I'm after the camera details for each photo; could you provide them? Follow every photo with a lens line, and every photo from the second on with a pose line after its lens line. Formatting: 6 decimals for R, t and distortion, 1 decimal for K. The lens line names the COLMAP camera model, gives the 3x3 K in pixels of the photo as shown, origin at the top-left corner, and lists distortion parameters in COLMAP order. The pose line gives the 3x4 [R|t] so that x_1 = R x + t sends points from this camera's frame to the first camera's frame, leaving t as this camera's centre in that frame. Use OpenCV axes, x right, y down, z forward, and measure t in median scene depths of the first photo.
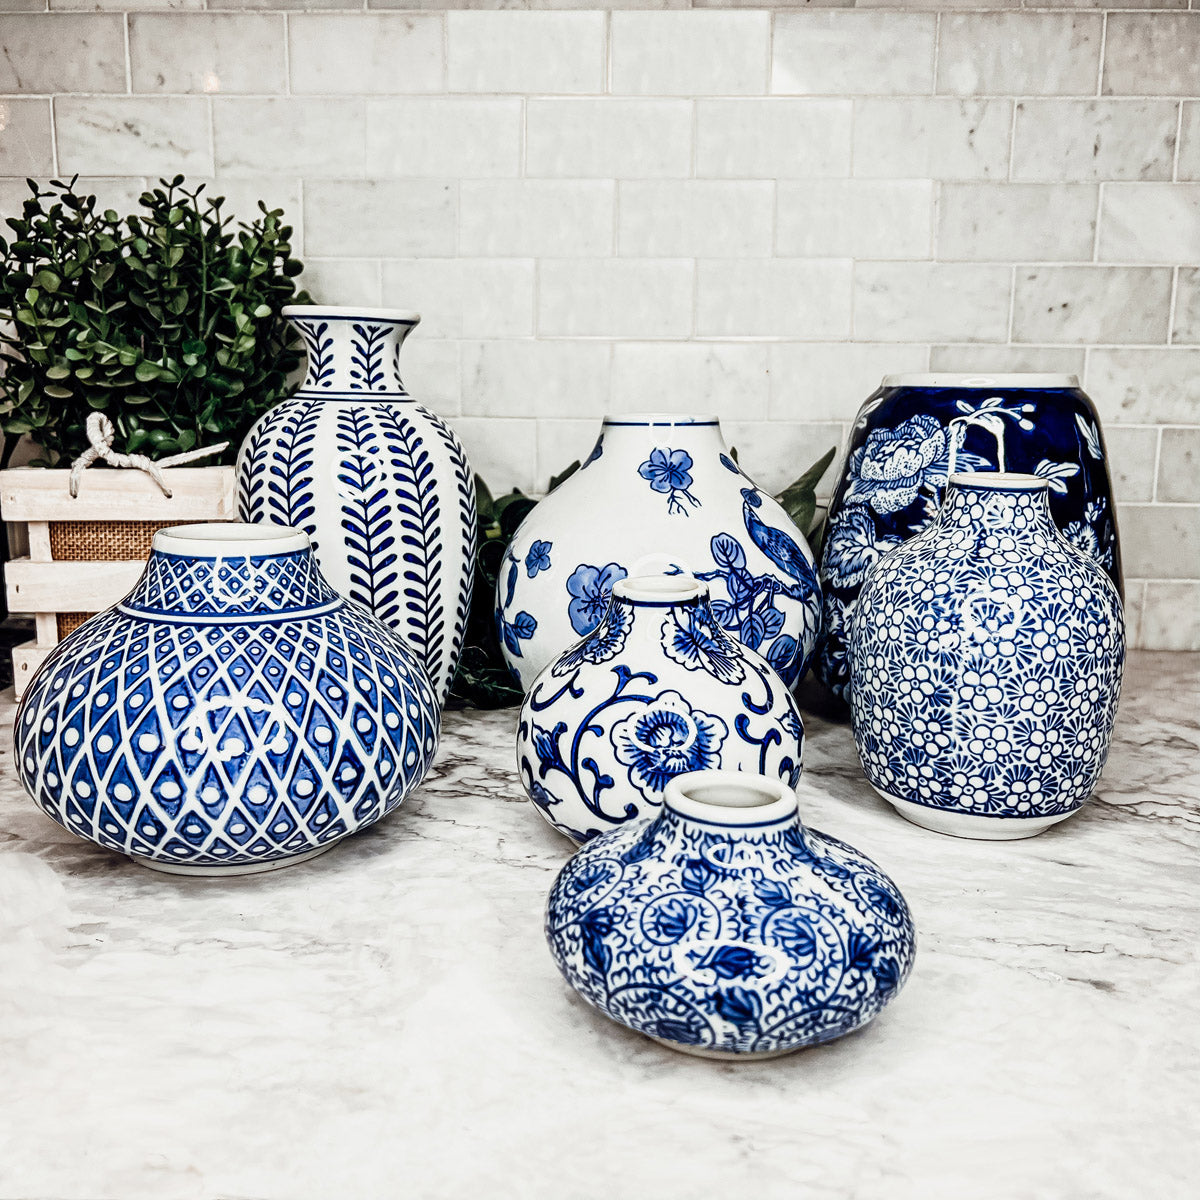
lens RADIAL K [[1254.7, 0, 586.4], [0, 1254.7, 604.6], [0, 0, 1]] dist [0.017431, 0.000000]
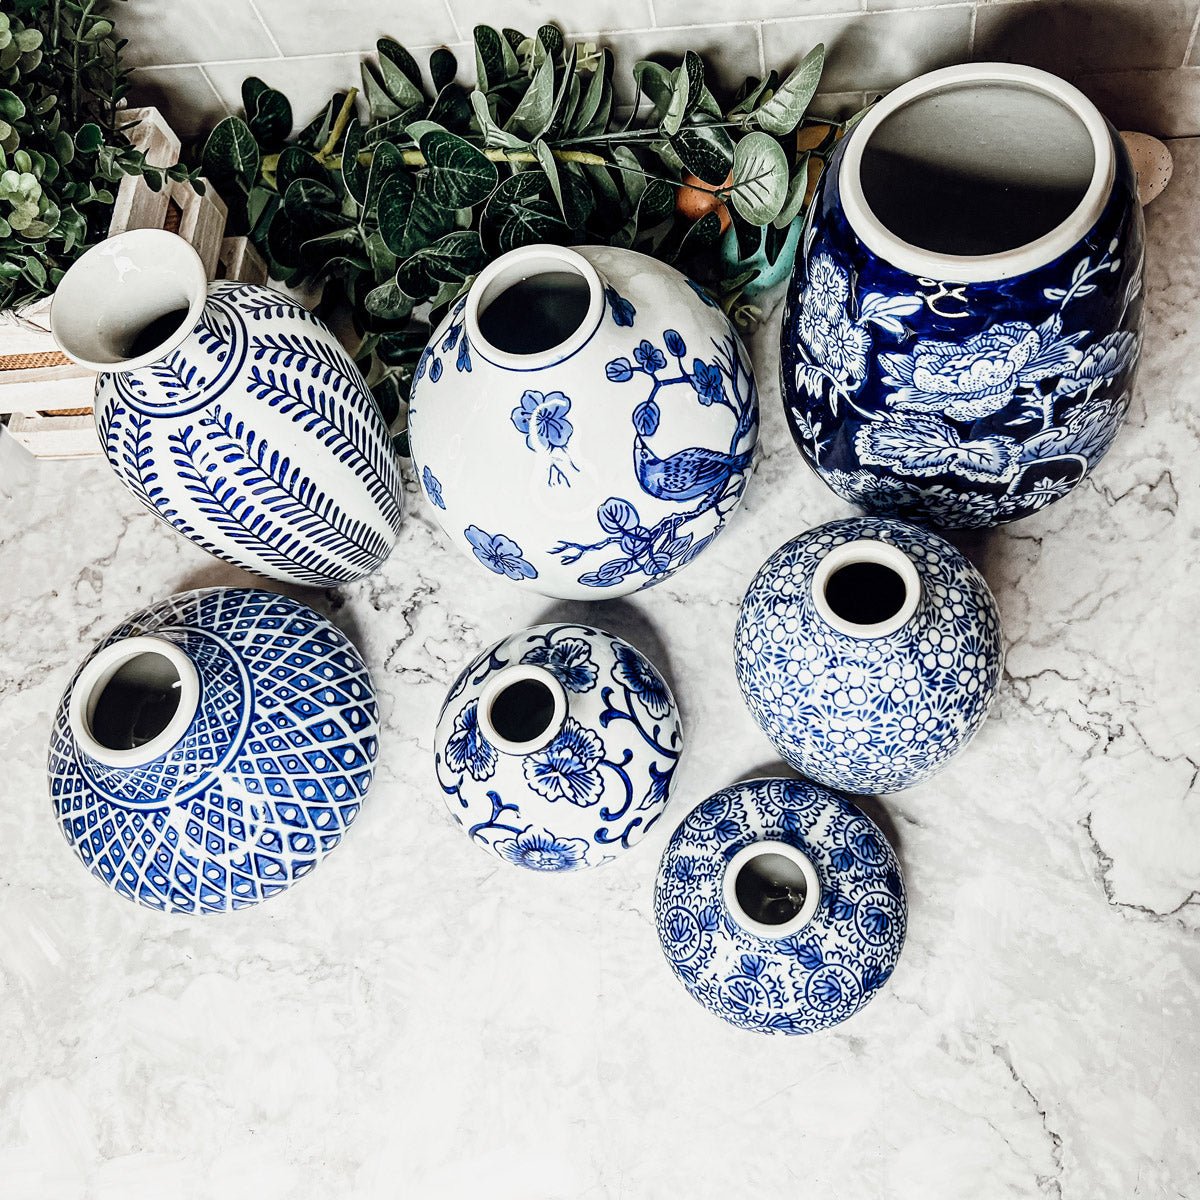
lens RADIAL K [[1254.7, 0, 603.4], [0, 1254.7, 646.4], [0, 0, 1]] dist [0.017431, 0.000000]
pose [[0.975830, -0.012097, -0.218198, 0.365186], [0.193397, 0.512720, 0.836490, -0.926541], [0.101755, -0.858471, 0.502667, 0.532660]]
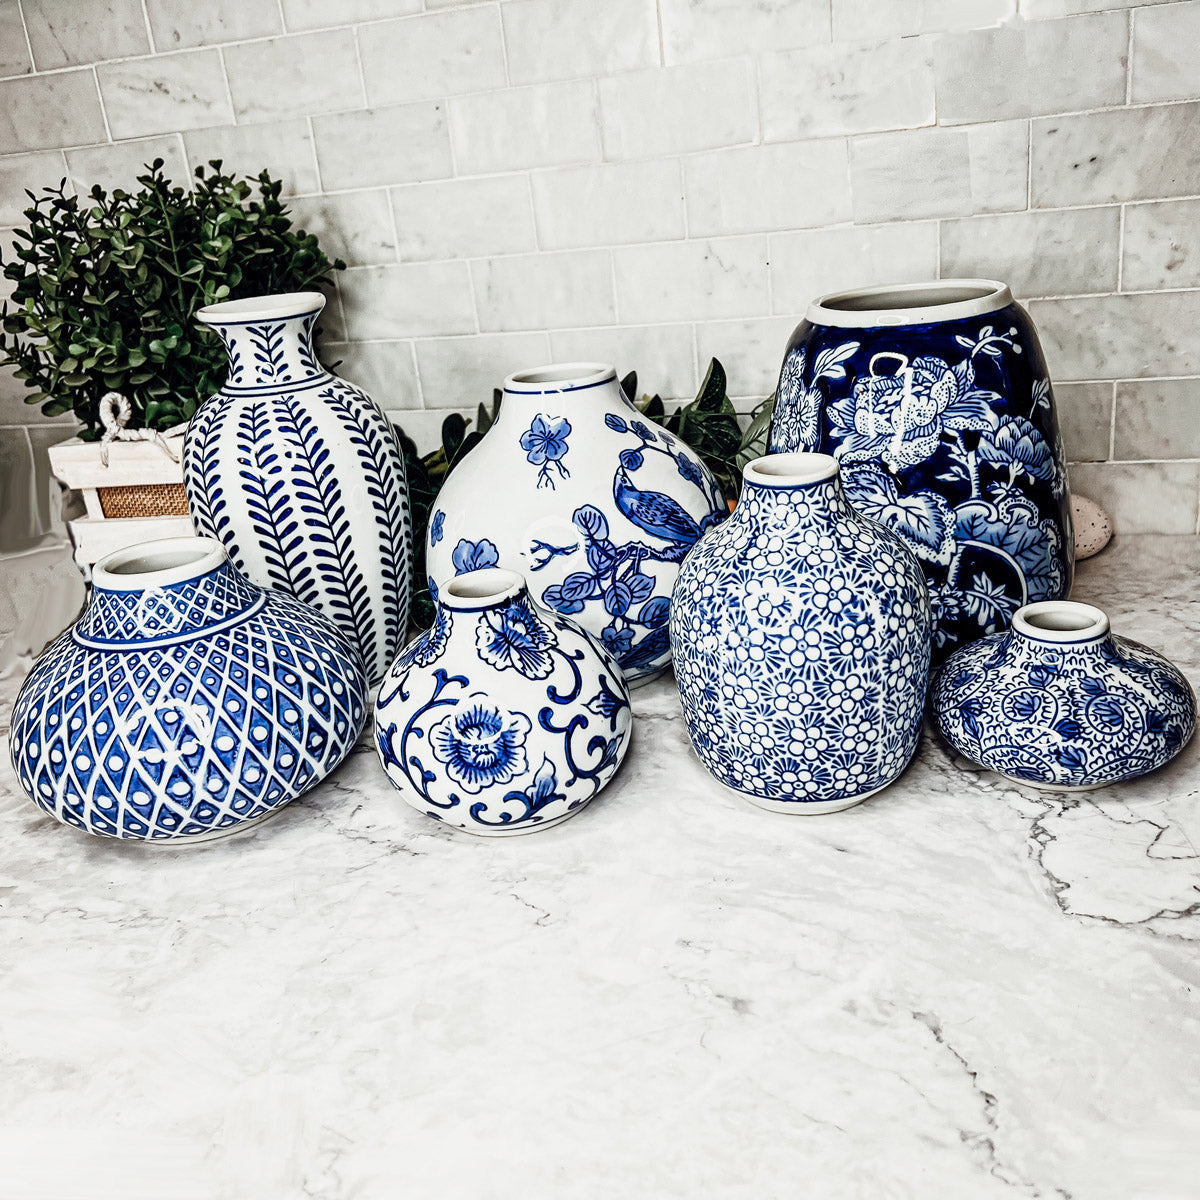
lens RADIAL K [[1254.7, 0, 599.7], [0, 1254.7, 614.7], [0, 0, 1]] dist [0.017431, 0.000000]
pose [[0.959235, -0.012936, -0.282315, 0.495138], [0.069555, 0.979031, 0.191471, -0.199078], [0.273918, -0.203302, 0.940020, 0.009662]]
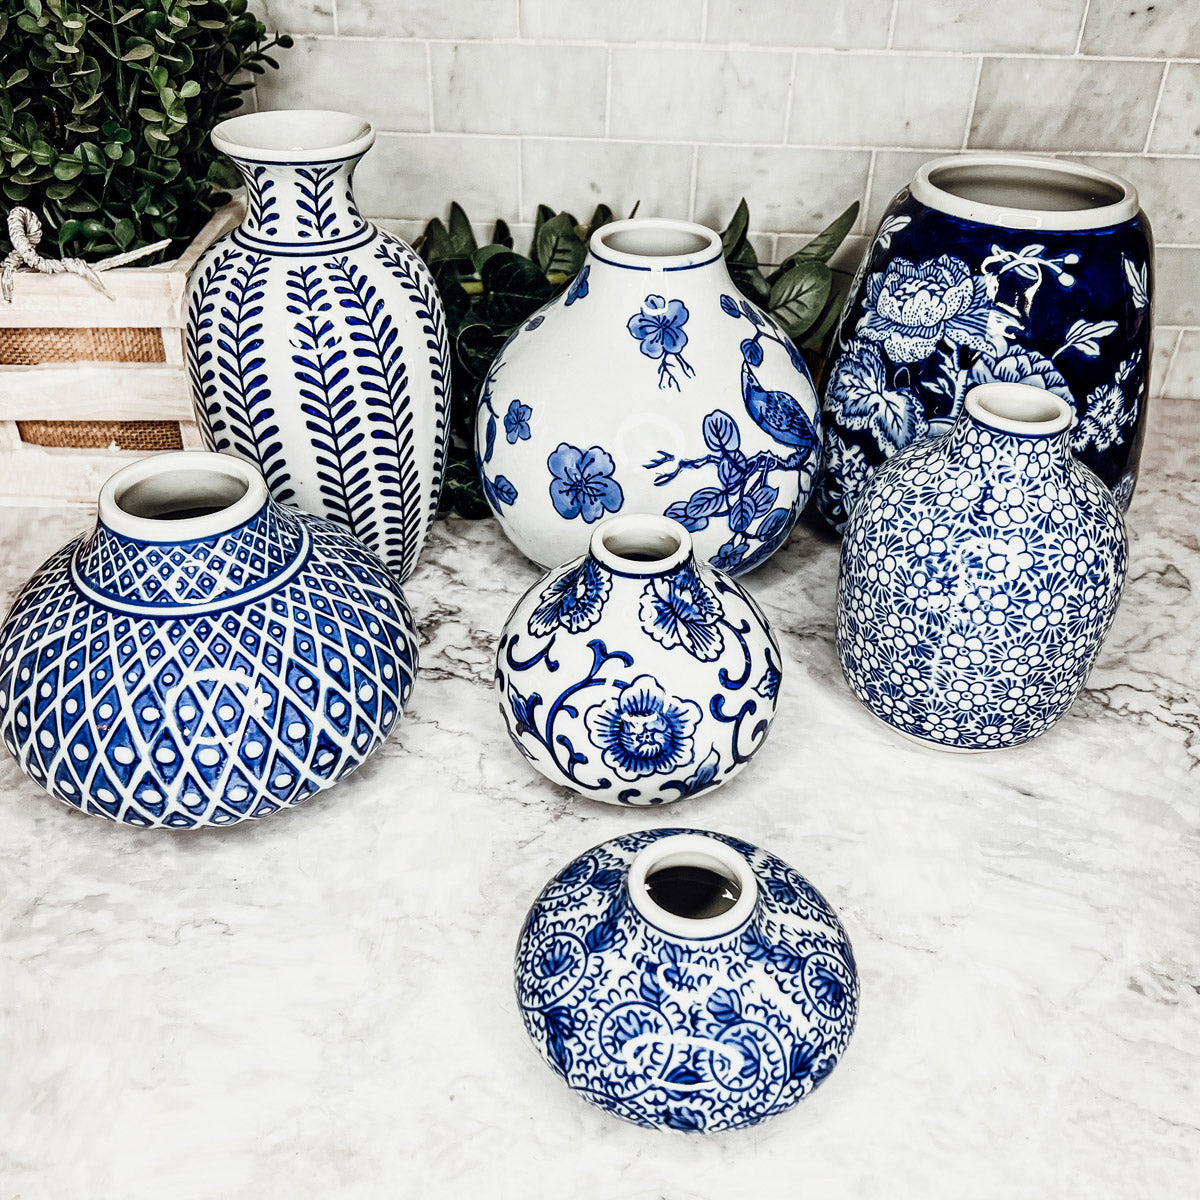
lens RADIAL K [[1254.7, 0, 586.7], [0, 1254.7, 617.1], [0, 0, 1]] dist [0.017431, 0.000000]
pose [[0.999942, 0.009375, -0.005342, 0.023858], [-0.006313, 0.909845, 0.414900, -0.360863], [0.008750, -0.414842, 0.909851, 0.115868]]
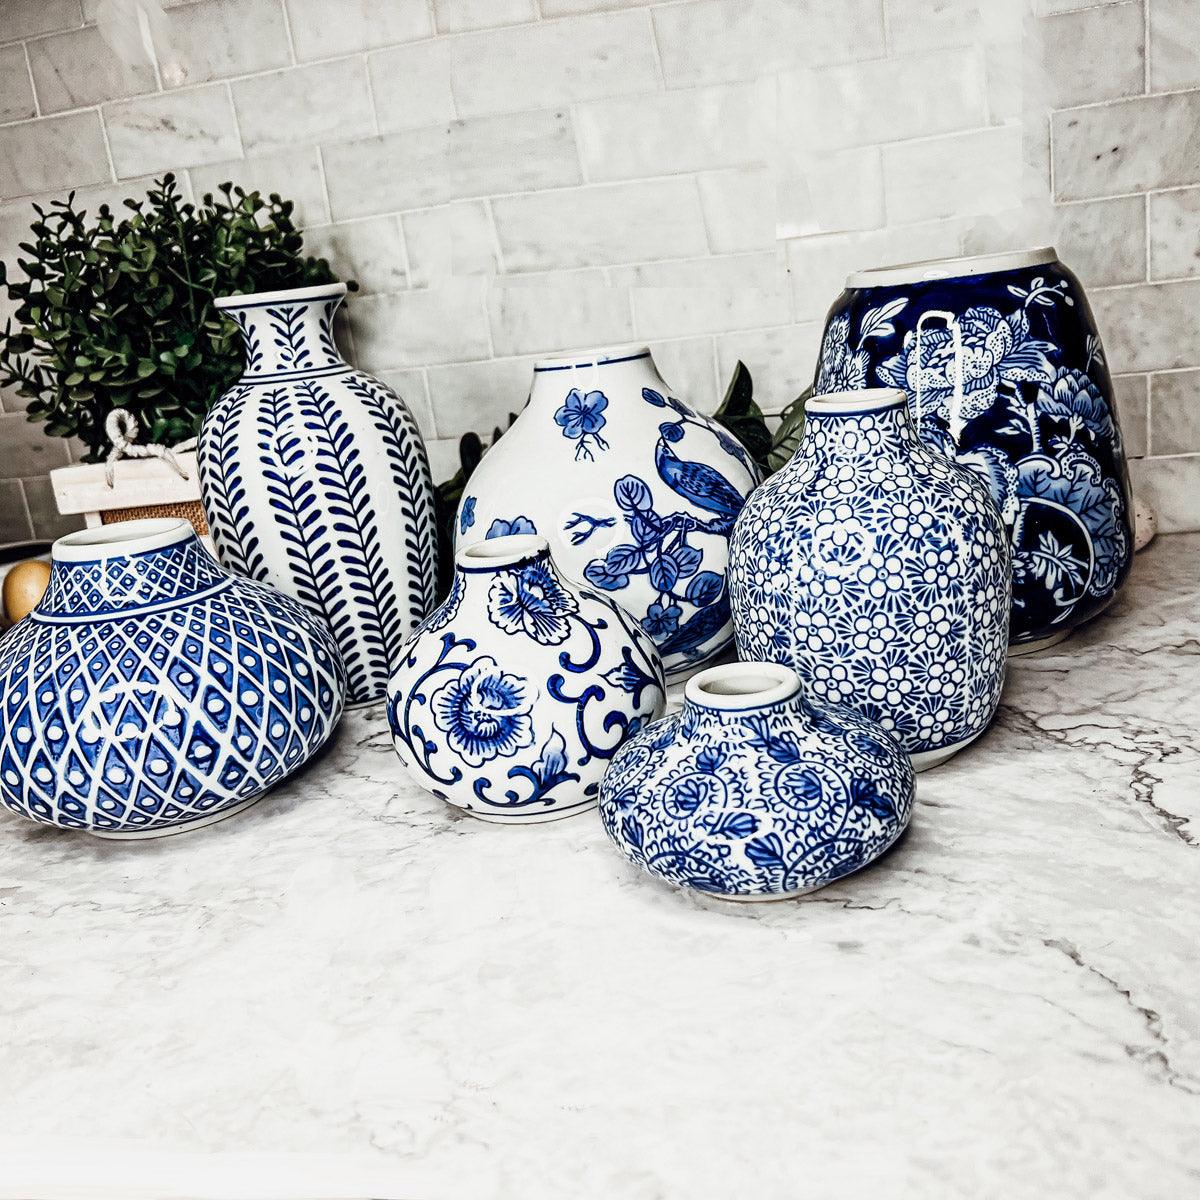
lens RADIAL K [[1254.7, 0, 601.7], [0, 1254.7, 623.5], [0, 0, 1]] dist [0.017431, 0.000000]
pose [[0.963370, -0.066470, -0.259809, 0.406220], [0.093840, 0.991102, 0.094394, -0.043166], [0.251222, -0.115317, 0.961036, 0.037722]]
